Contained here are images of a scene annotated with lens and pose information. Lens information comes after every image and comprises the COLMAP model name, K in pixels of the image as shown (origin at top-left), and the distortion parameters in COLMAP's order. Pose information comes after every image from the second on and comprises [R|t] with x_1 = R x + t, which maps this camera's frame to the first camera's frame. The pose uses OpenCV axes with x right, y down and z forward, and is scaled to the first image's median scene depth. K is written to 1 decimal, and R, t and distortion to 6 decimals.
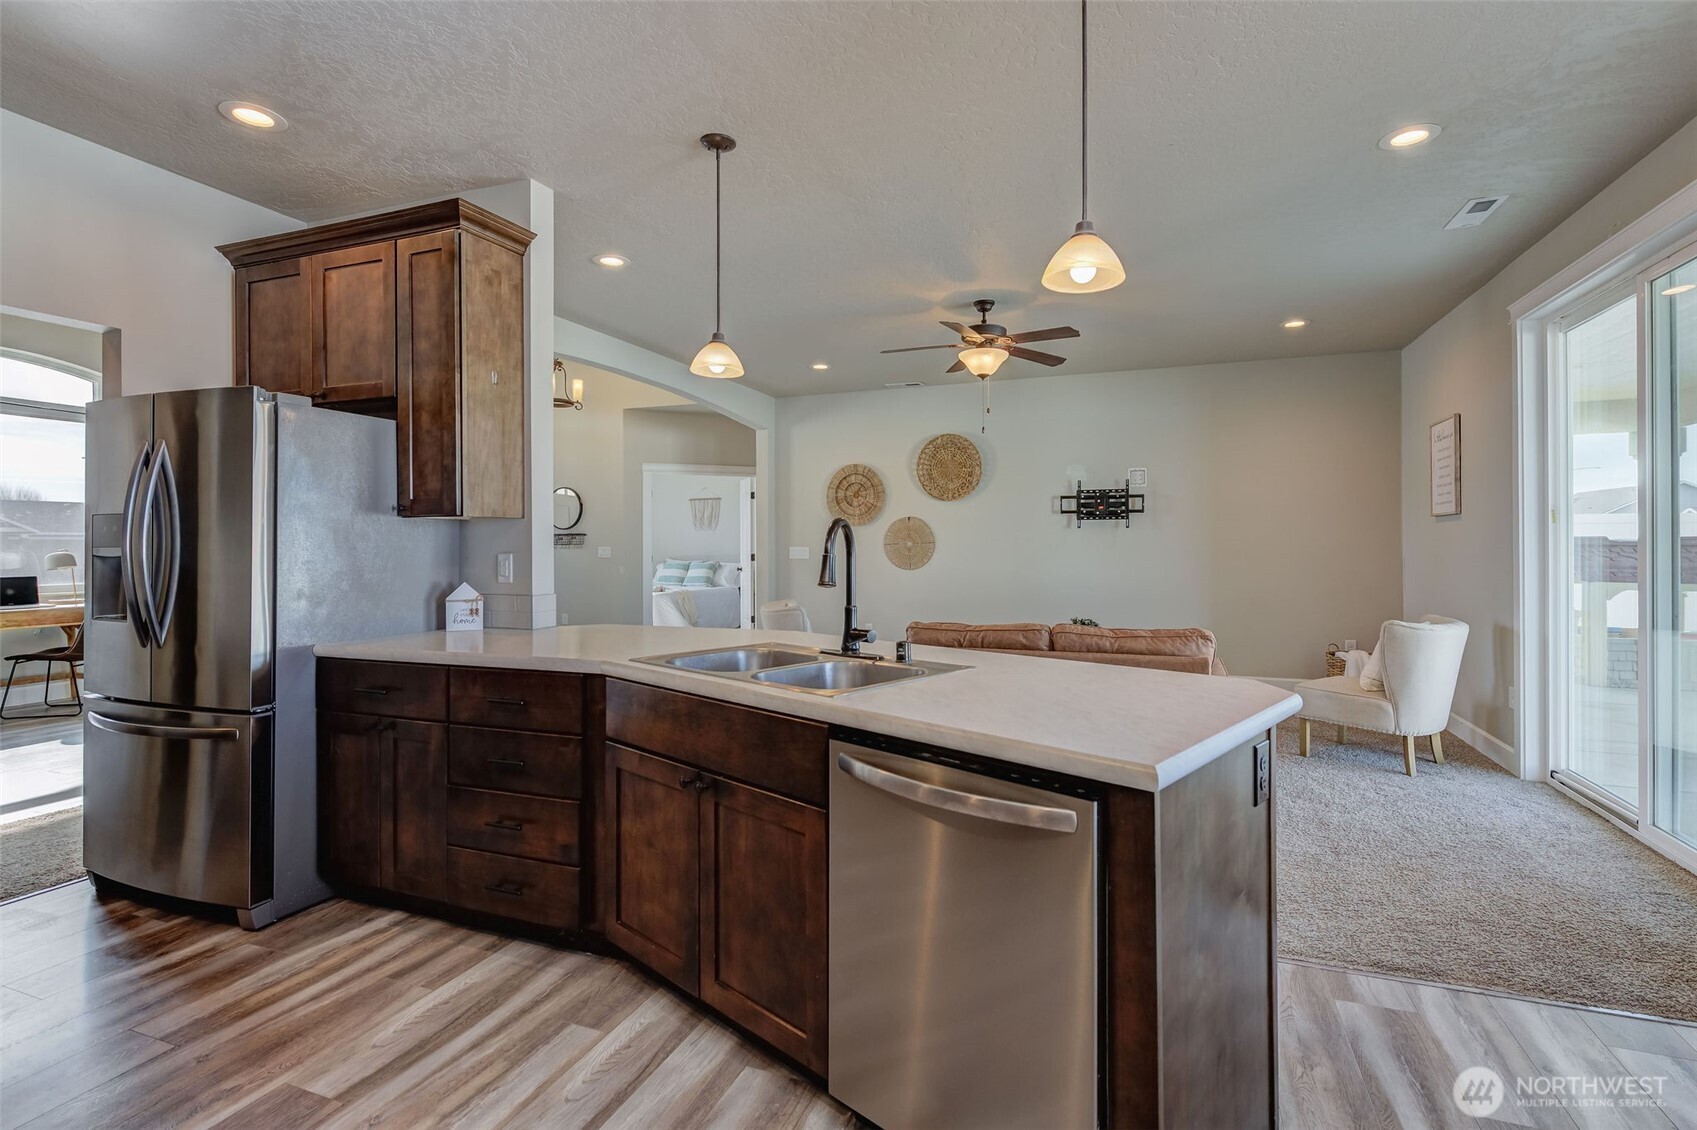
lens RADIAL K [[793.4, 0, 871.3], [0, 793.4, 542.9], [0, 0, 1]] dist [-0.003603, -0.000779]
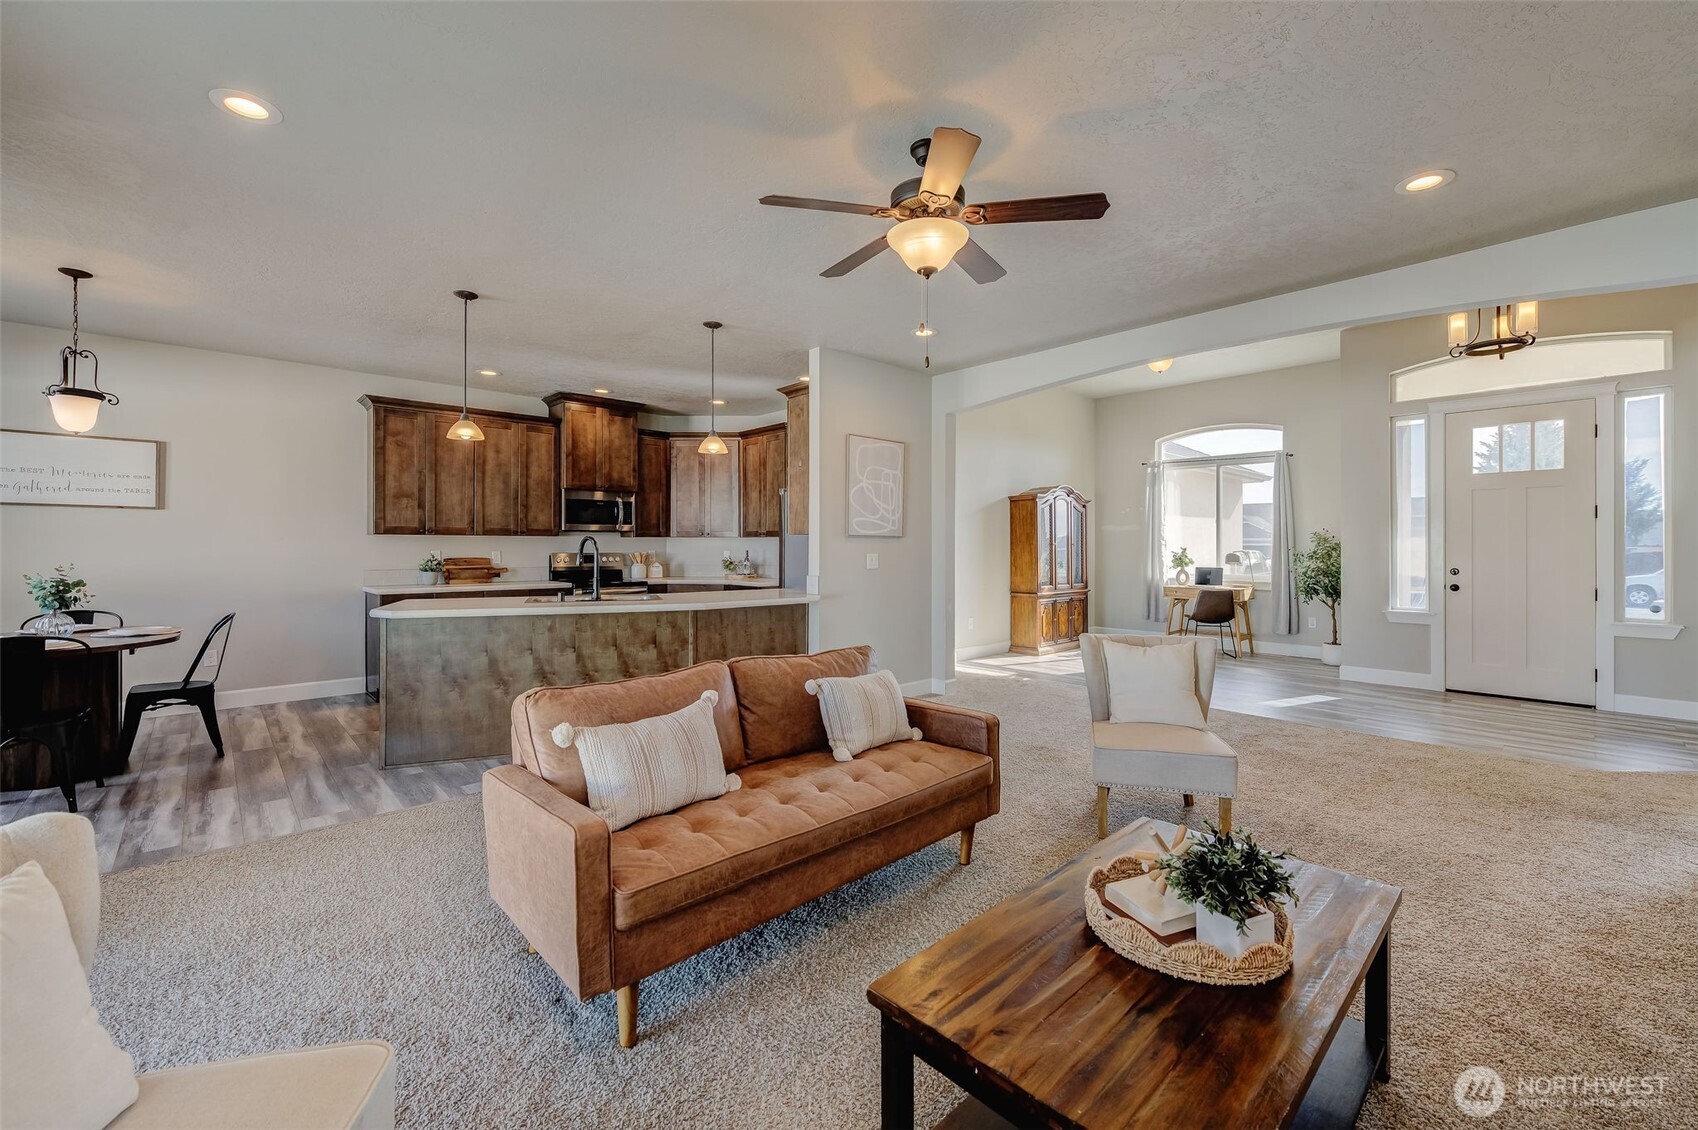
lens RADIAL K [[700.0, 0, 845.5], [0, 700.0, 546.0], [0, 0, 1]] dist [0.003086, -0.003478]
pose [[-0.469072, 0.001375, -0.883159, 0.735125], [-0.000757, 0.999998, 0.001959, -0.004665], [0.883160, 0.001587, -0.469070, 1.375285]]
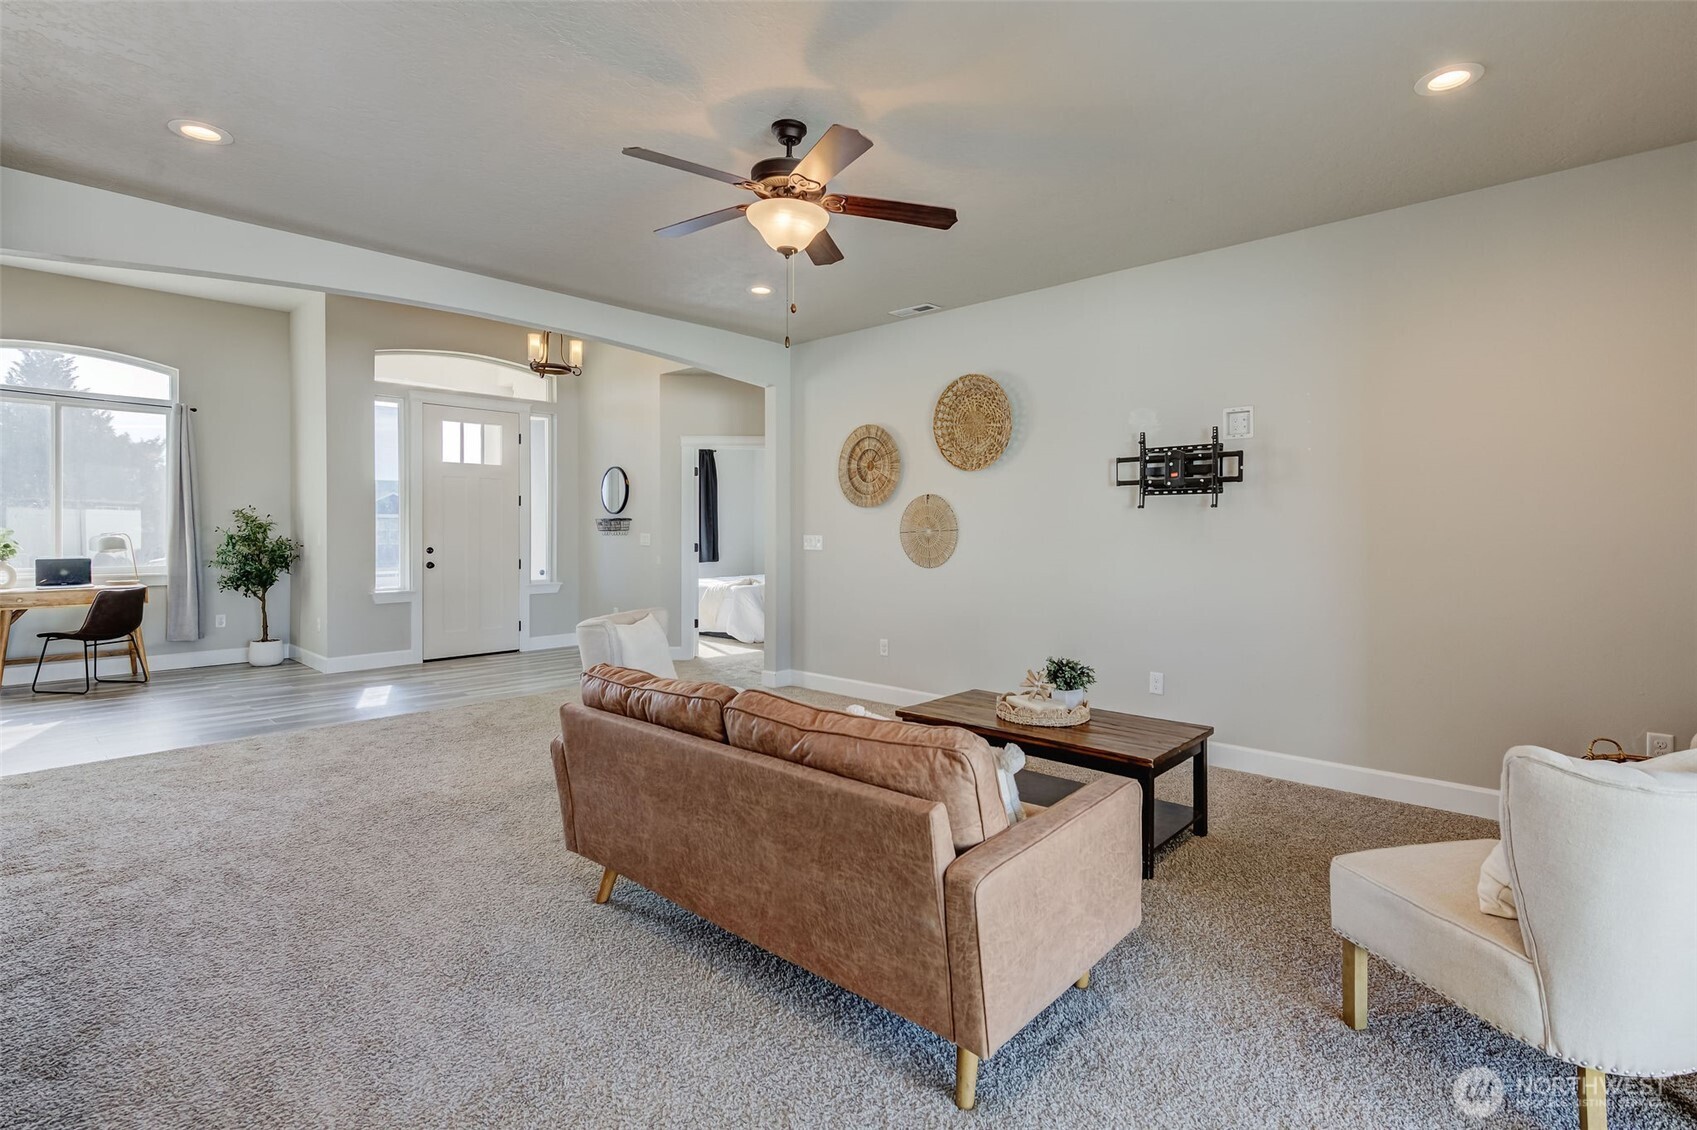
lens RADIAL K [[813.1, 0, 895.8], [0, 813.1, 532.3], [0, 0, 1]] dist [0.000854, -0.000180]
pose [[0.933307, 0.005062, -0.359044, 0.512440], [-0.003431, 0.999981, 0.005180, -0.003505], [0.359063, -0.003603, 0.933306, 0.534687]]
